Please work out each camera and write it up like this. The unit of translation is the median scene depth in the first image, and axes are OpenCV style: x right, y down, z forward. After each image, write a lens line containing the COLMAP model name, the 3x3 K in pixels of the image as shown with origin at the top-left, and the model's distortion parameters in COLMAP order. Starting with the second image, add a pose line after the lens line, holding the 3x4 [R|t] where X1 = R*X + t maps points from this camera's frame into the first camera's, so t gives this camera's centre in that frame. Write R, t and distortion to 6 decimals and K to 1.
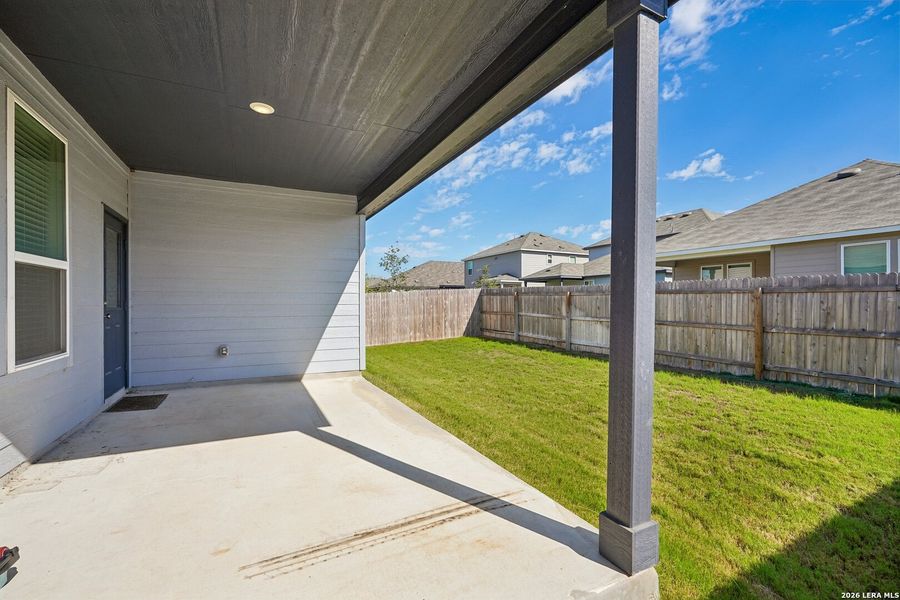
lens RADIAL K [[396.7, 0, 446.4], [0, 396.7, 299.8], [0, 0, 1]] dist [-0.008689, 0.005101]
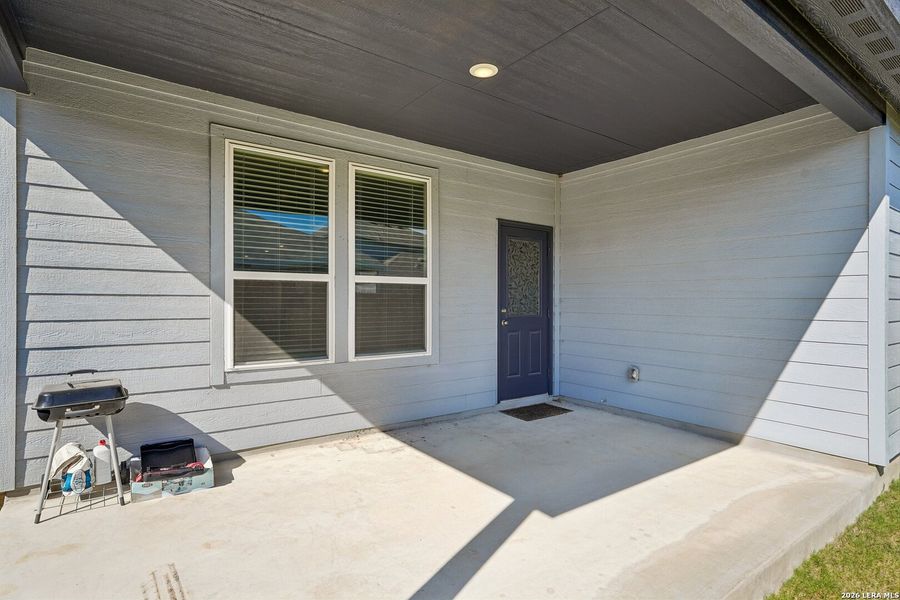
lens RADIAL K [[466.6, 0, 450.0], [0, 466.6, 300.0], [0, 0, 1]] dist [-0.002081, -0.000135]
pose [[0.167289, 0.005114, -0.985895, 0.428675], [-0.000632, 0.999987, 0.005080, -0.030808], [0.985908, -0.000227, 0.167290, 0.749800]]
